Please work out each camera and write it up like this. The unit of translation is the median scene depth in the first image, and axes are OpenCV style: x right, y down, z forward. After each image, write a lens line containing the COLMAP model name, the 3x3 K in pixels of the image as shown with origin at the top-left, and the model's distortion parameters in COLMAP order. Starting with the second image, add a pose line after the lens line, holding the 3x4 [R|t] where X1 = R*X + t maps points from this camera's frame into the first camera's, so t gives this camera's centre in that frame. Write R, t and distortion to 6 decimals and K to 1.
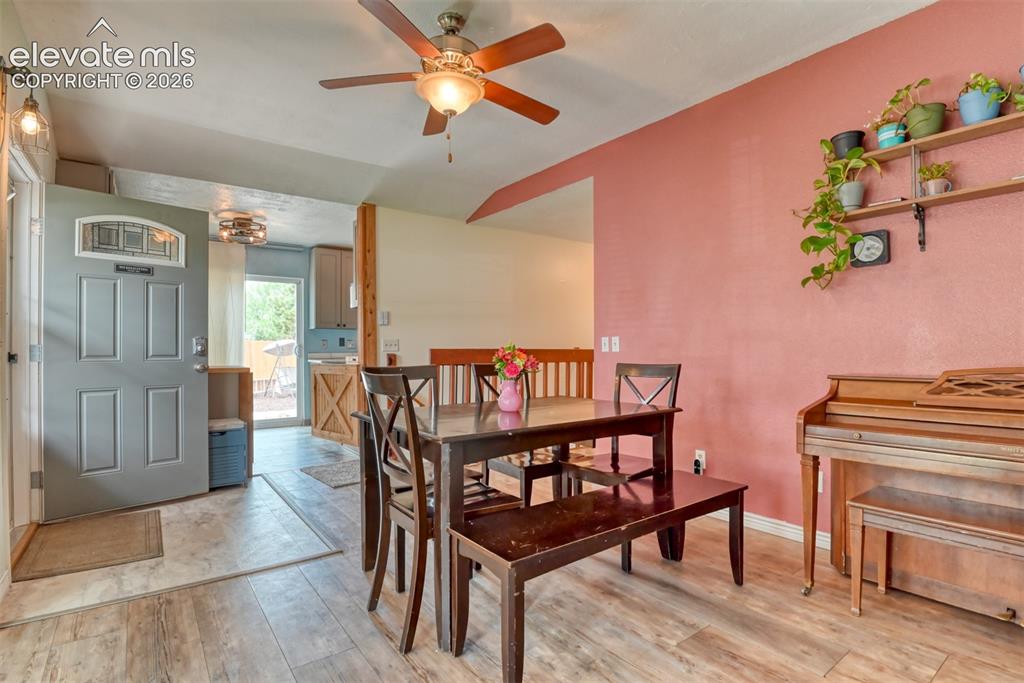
lens RADIAL K [[504.2, 0, 515.4], [0, 504.2, 346.8], [0, 0, 1]] dist [0.000320, -0.018075]
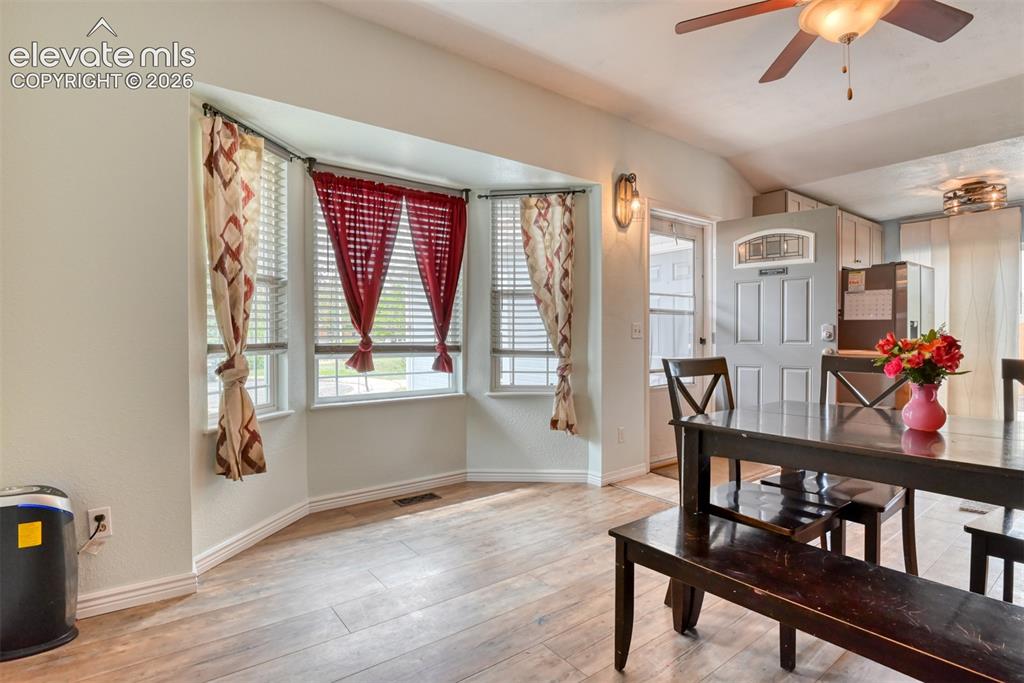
lens RADIAL K [[497.3, 0, 512.0], [0, 497.3, 341.5], [0, 0, 1]] dist [-0.001079, -0.040495]
pose [[0.003339, 0.010668, -0.999938, 0.469234], [0.009693, 0.999896, 0.010700, 0.000053], [0.999947, -0.009728, 0.003236, 0.343799]]
